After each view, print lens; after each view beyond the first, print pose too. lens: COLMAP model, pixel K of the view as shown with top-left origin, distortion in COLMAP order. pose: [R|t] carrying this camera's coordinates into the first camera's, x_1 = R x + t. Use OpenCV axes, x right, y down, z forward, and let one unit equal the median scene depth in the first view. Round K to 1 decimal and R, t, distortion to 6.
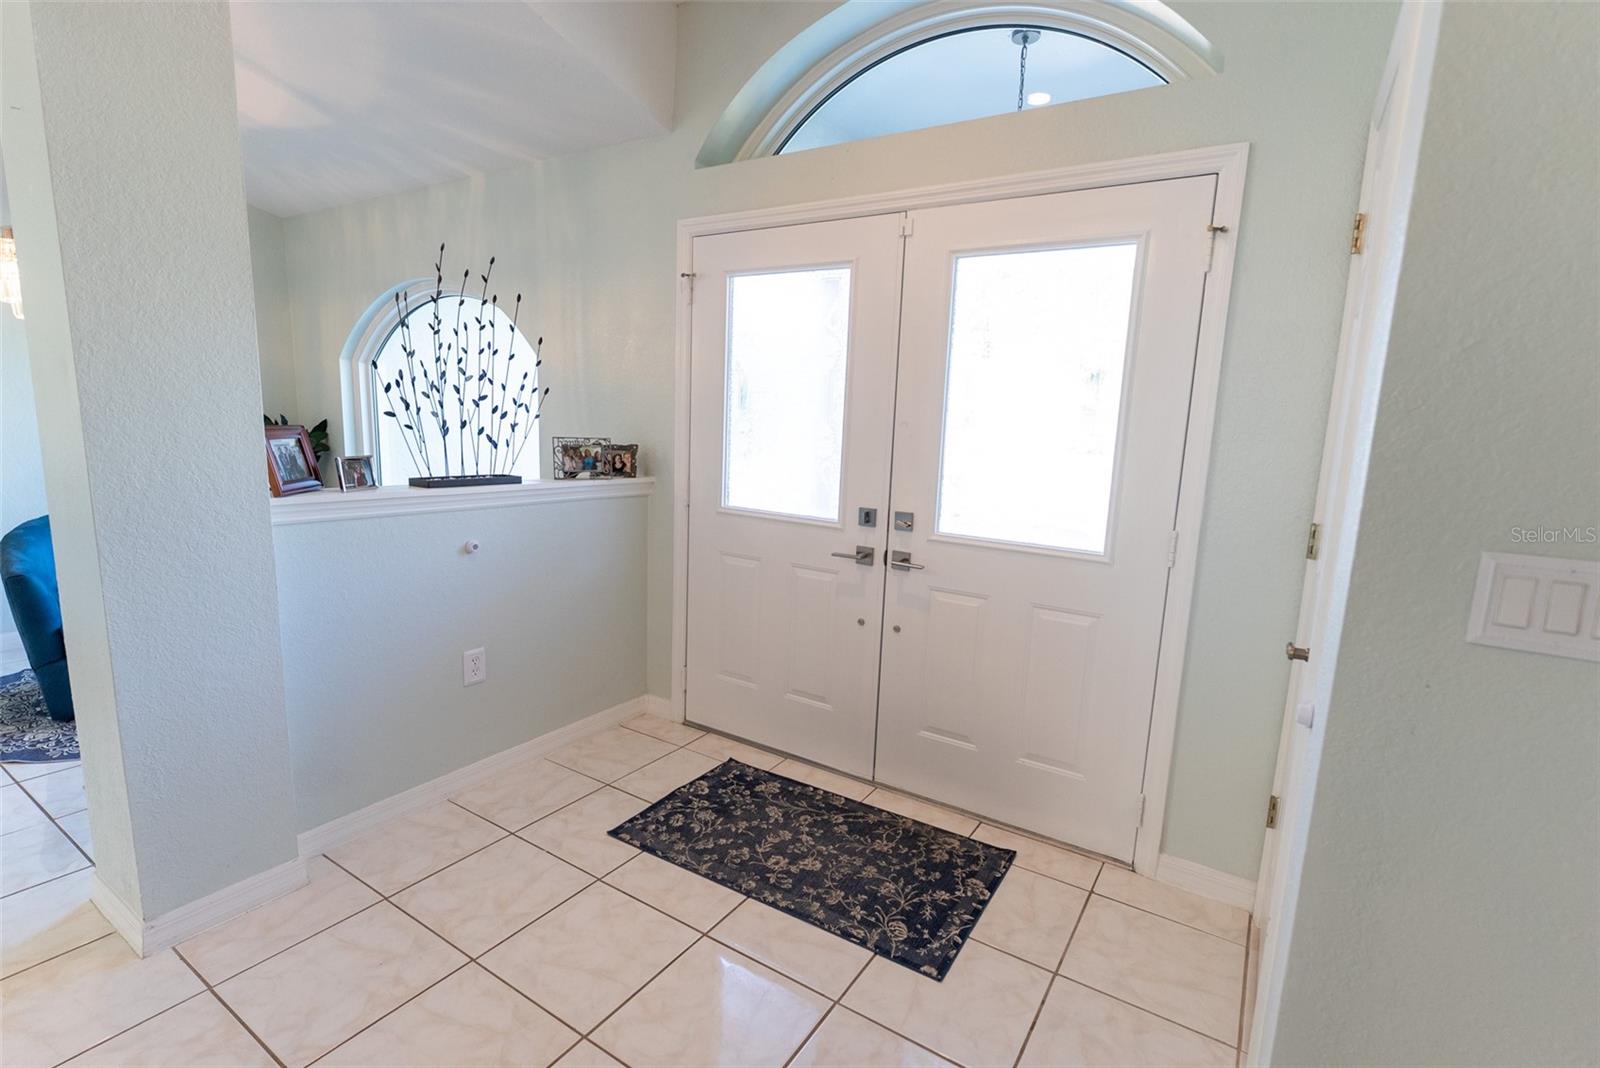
lens RADIAL K [[762.9, 0, 800.0], [0, 762.9, 534.0], [0, 0, 1]] dist [0.018657, 0.000185]
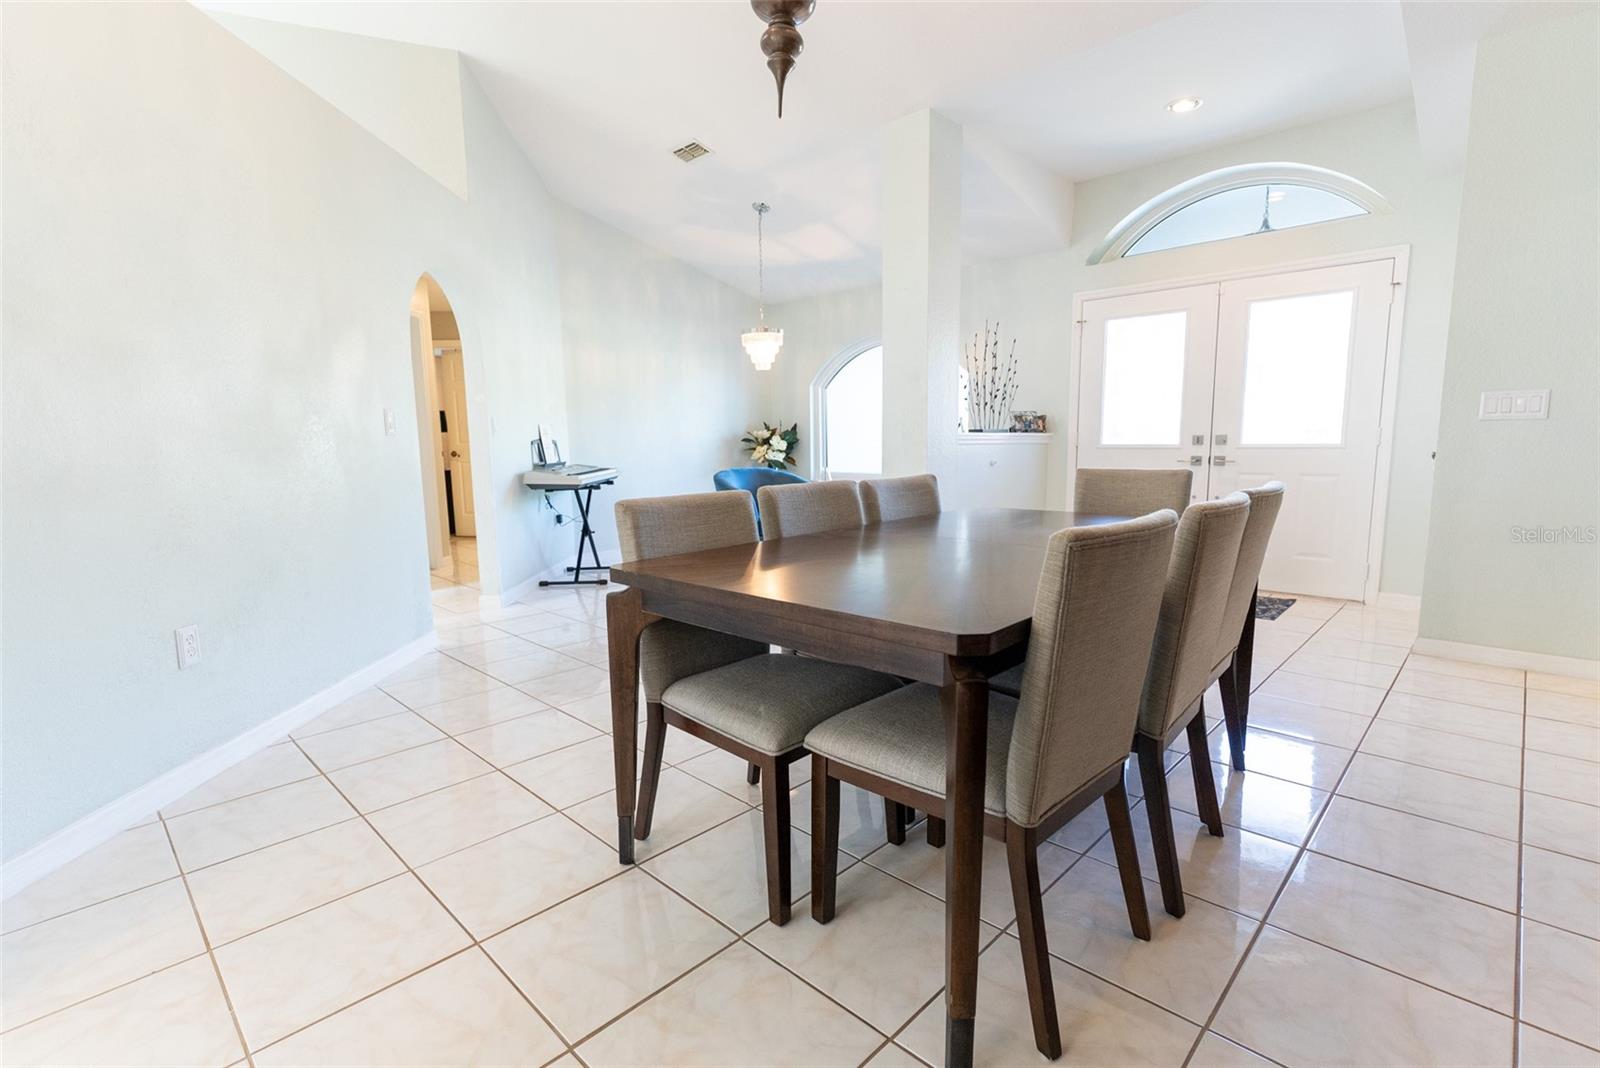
lens RADIAL K [[749.7, 0, 800.0], [0, 749.7, 534.0], [0, 0, 1]] dist [0.000187, 0.000061]
pose [[0.978831, -0.028368, -0.202694, -0.520398], [0.022671, 0.999282, -0.030373, 0.251511], [0.203410, 0.025134, 0.978771, -1.046510]]
